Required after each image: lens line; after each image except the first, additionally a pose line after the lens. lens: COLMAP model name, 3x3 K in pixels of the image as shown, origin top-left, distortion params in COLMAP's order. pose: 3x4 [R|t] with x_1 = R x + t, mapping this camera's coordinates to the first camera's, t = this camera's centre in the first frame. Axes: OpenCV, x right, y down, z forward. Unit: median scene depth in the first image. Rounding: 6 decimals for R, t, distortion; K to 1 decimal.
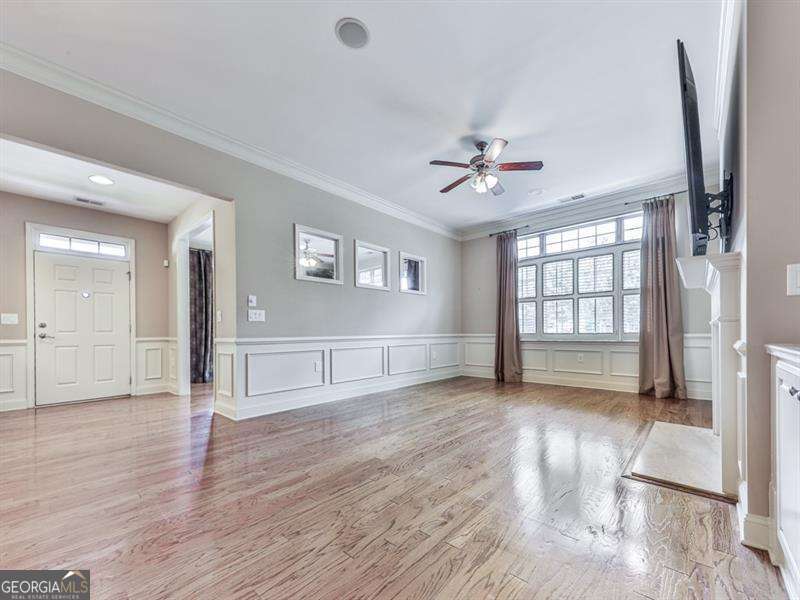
lens RADIAL K [[318.8, 0, 448.1], [0, 318.8, 331.9], [0, 0, 1]] dist [0.017643, -0.001507]
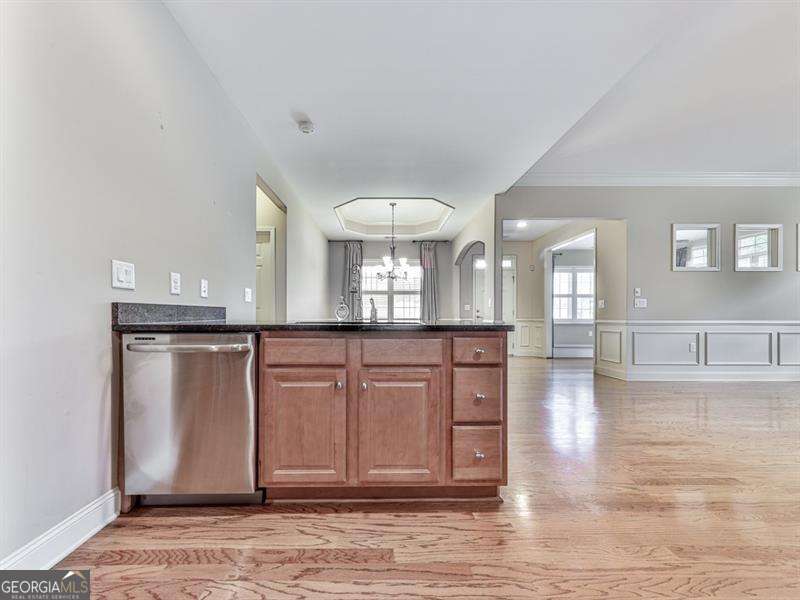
lens RADIAL K [[318.8, 0, 372.2], [0, 318.8, 317.2], [0, 0, 1]] dist [0.017643, -0.001507]
pose [[0.622389, 0.013728, -0.782587, -0.180274], [-0.007114, 0.999904, 0.011883, -0.001724], [0.782675, -0.001828, 0.622427, -0.478647]]
